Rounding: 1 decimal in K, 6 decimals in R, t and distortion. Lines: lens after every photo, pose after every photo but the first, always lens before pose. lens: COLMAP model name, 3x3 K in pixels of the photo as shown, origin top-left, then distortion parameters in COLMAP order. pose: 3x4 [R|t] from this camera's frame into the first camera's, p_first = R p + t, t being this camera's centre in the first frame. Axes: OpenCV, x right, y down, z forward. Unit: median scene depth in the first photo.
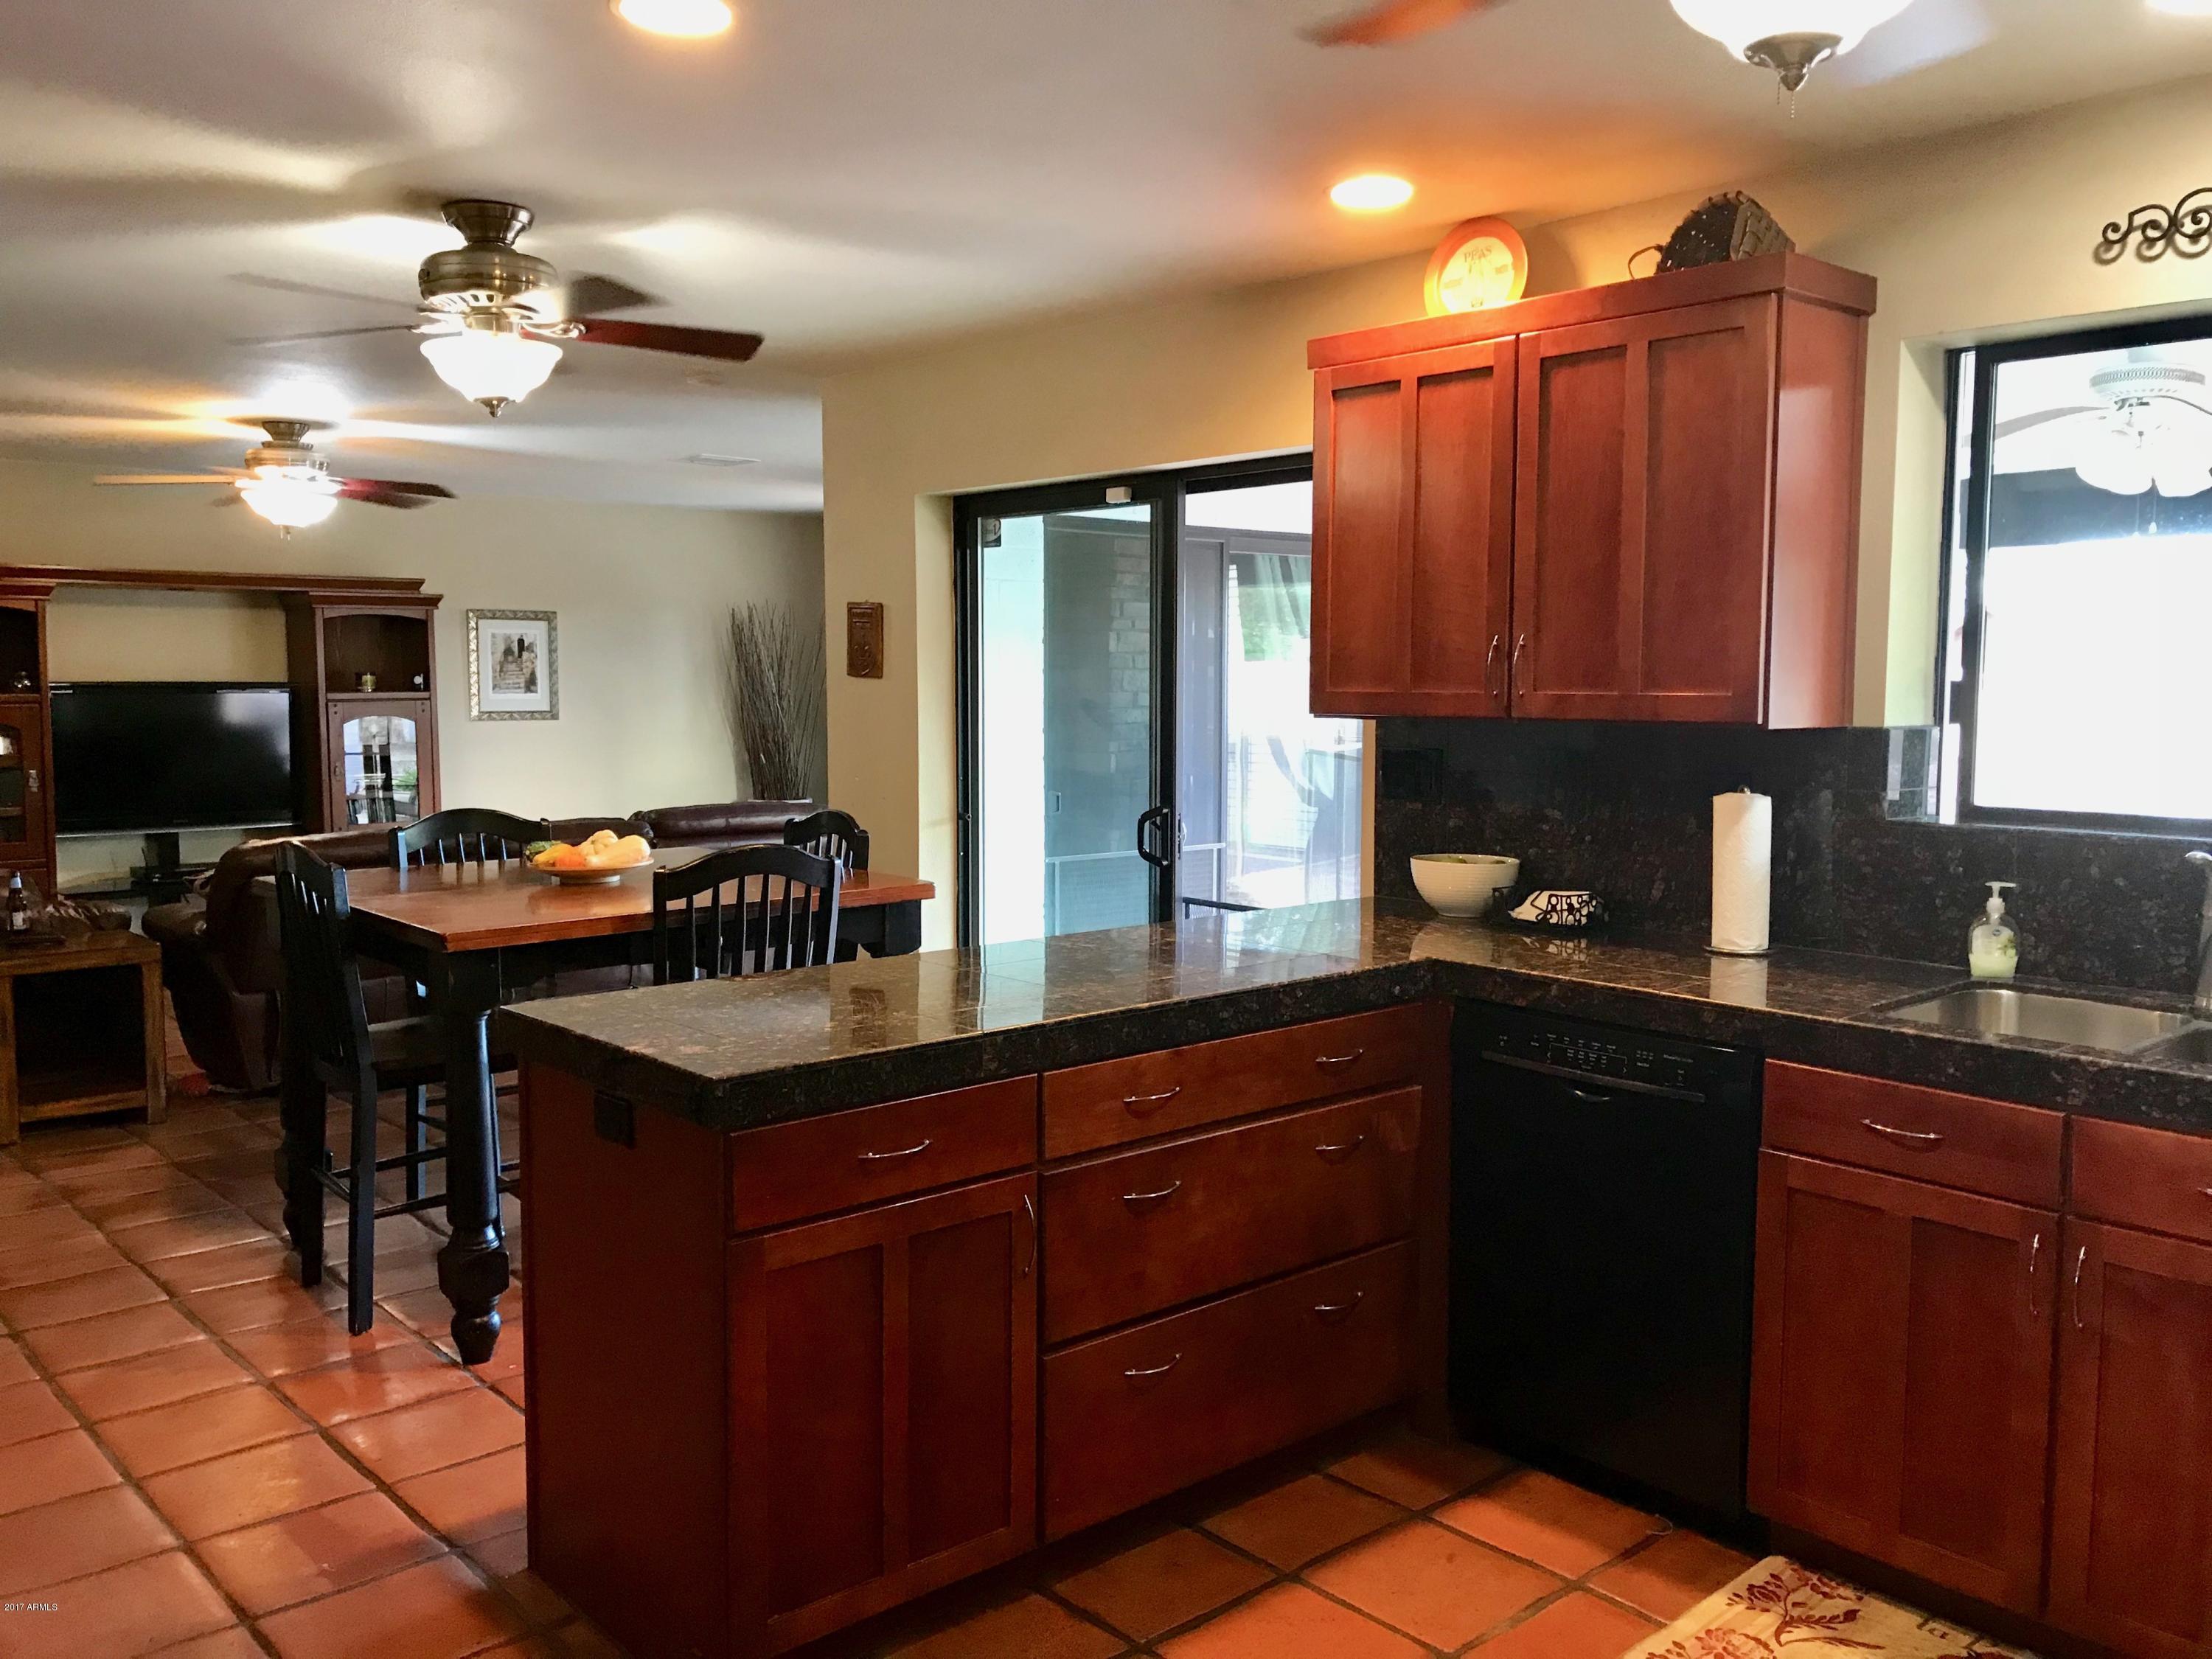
lens RADIAL K [[1797.7, 0, 1106.0], [0, 1797.7, 829.5], [0, 0, 1]] dist [-0.002596, -0.003665]
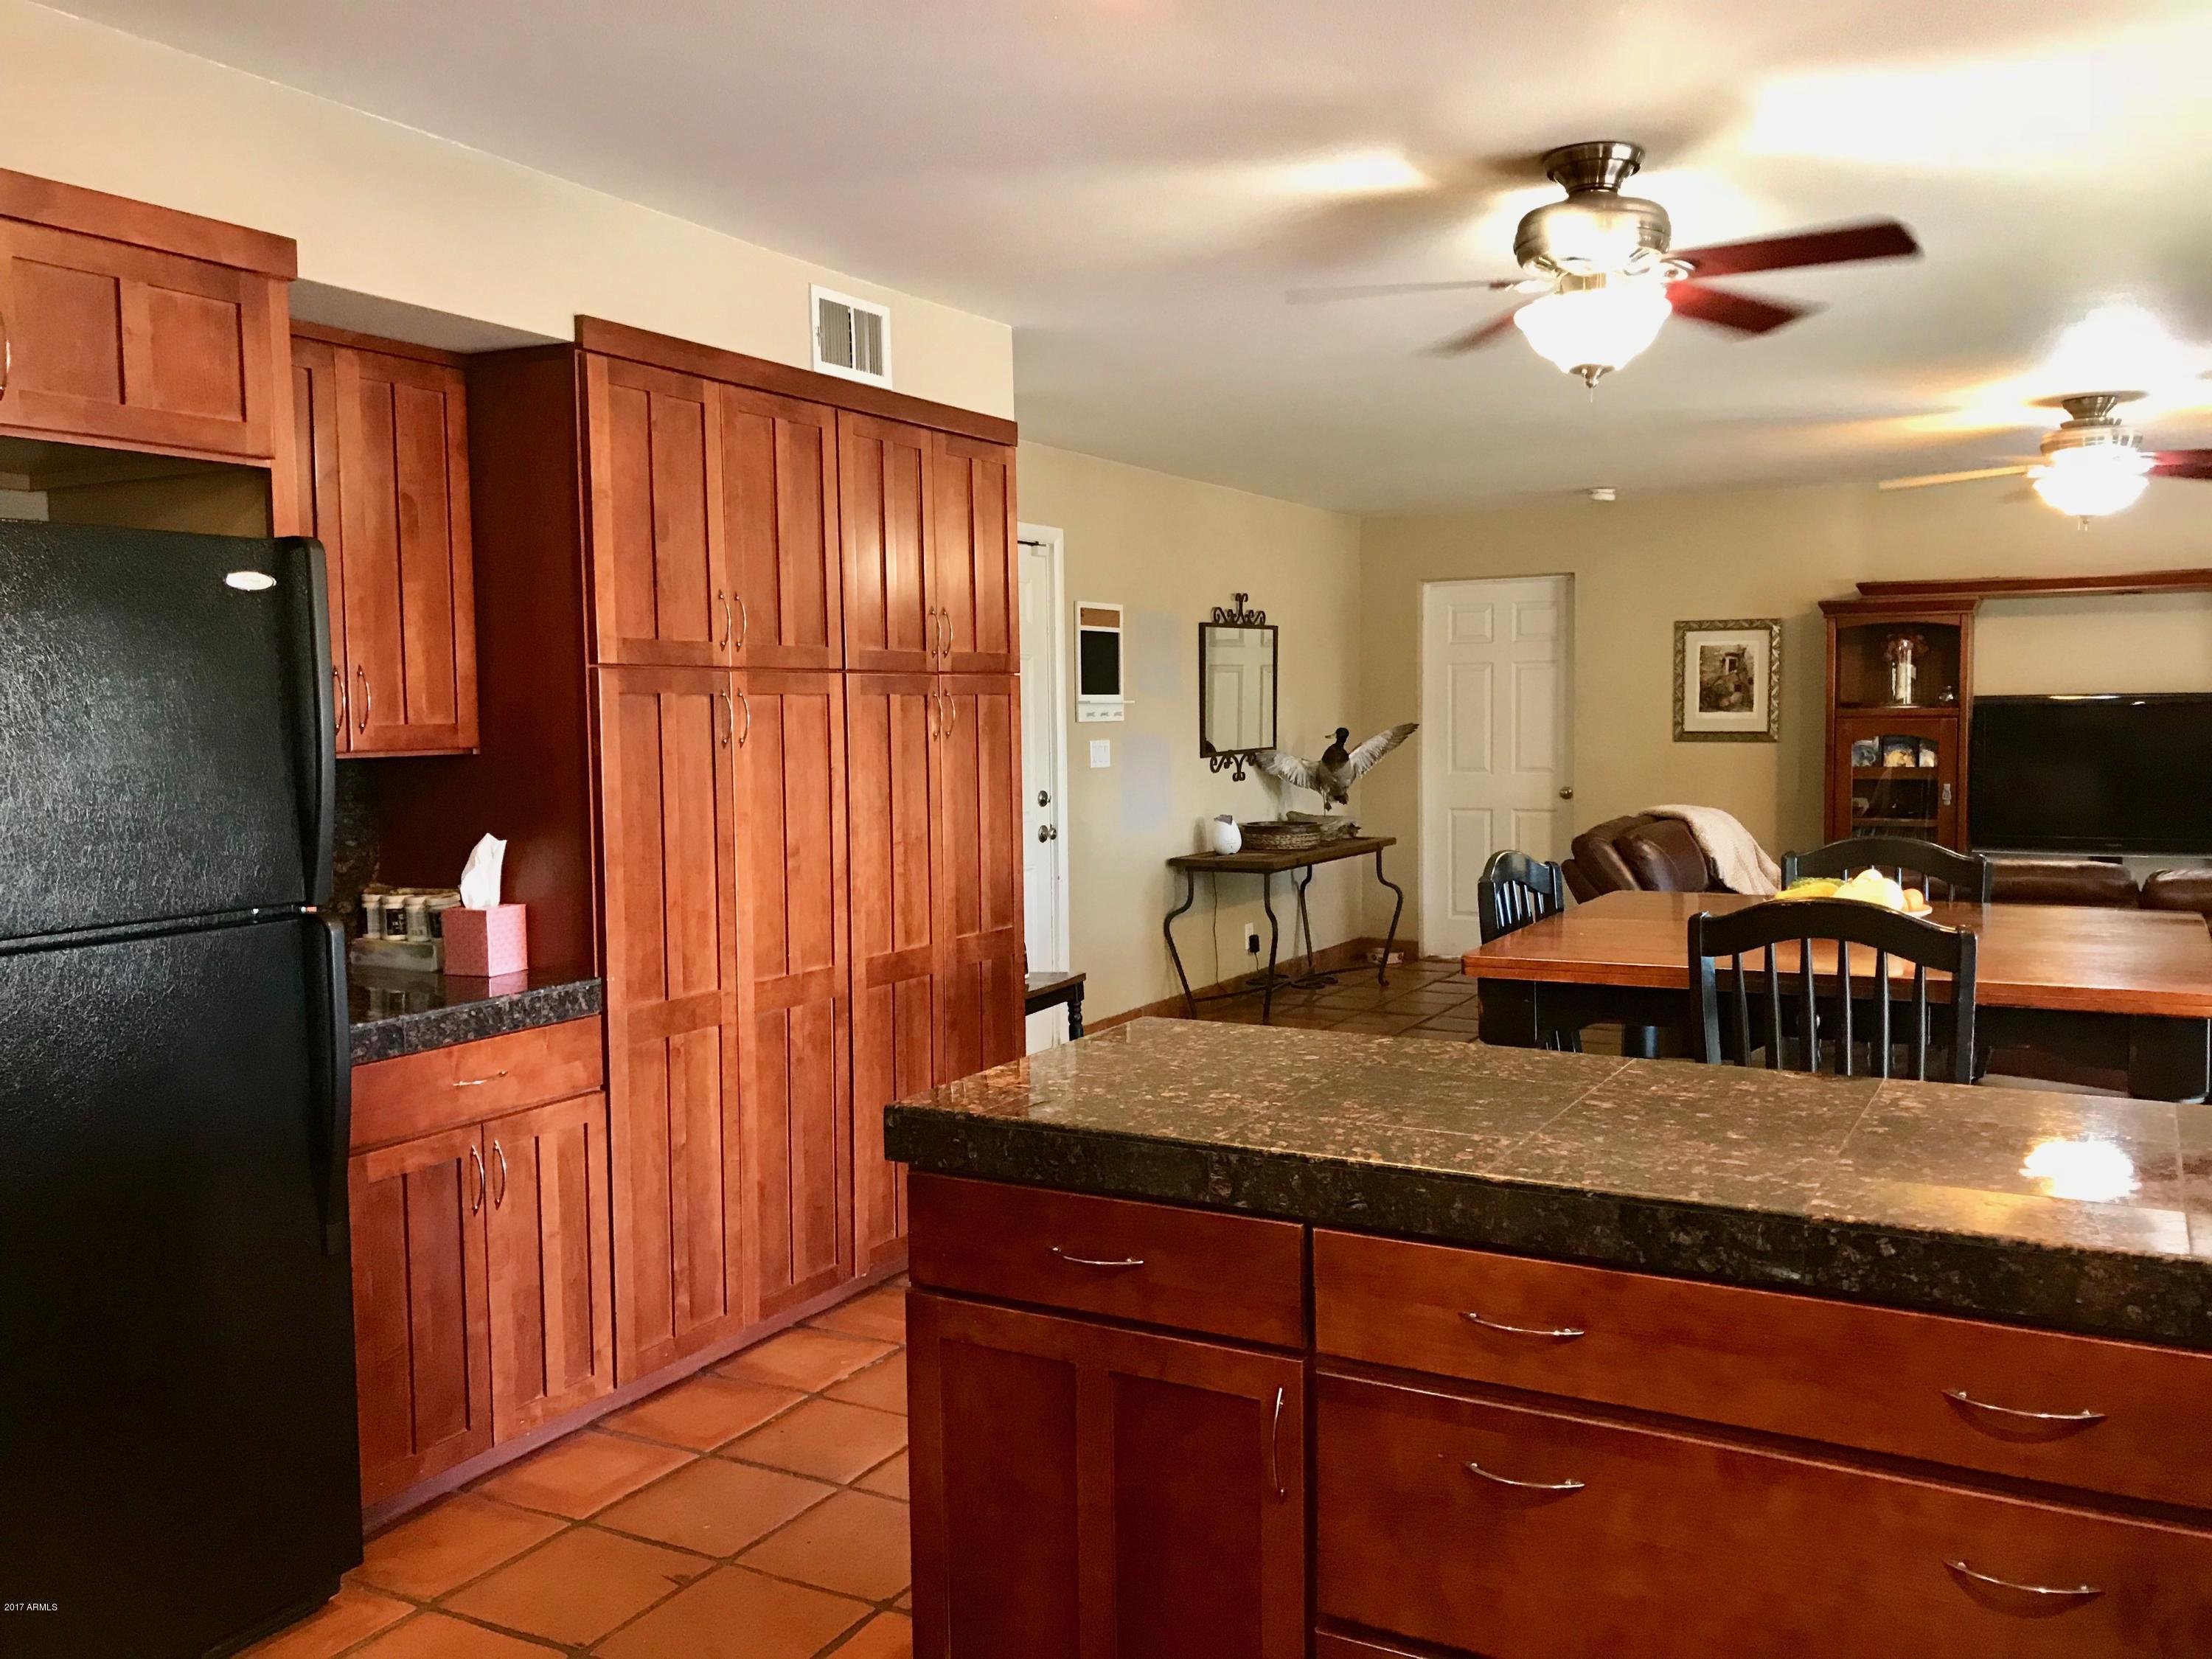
lens RADIAL K [[1819.2, 0, 1105.5], [0, 1819.2, 787.1], [0, 0, 1]] dist [-0.009168, -0.005287]
pose [[0.333325, 0.040723, -0.941932, 0.393471], [-0.071951, 0.997252, 0.017653, -0.028021], [0.940063, 0.061889, 0.335339, 0.440582]]
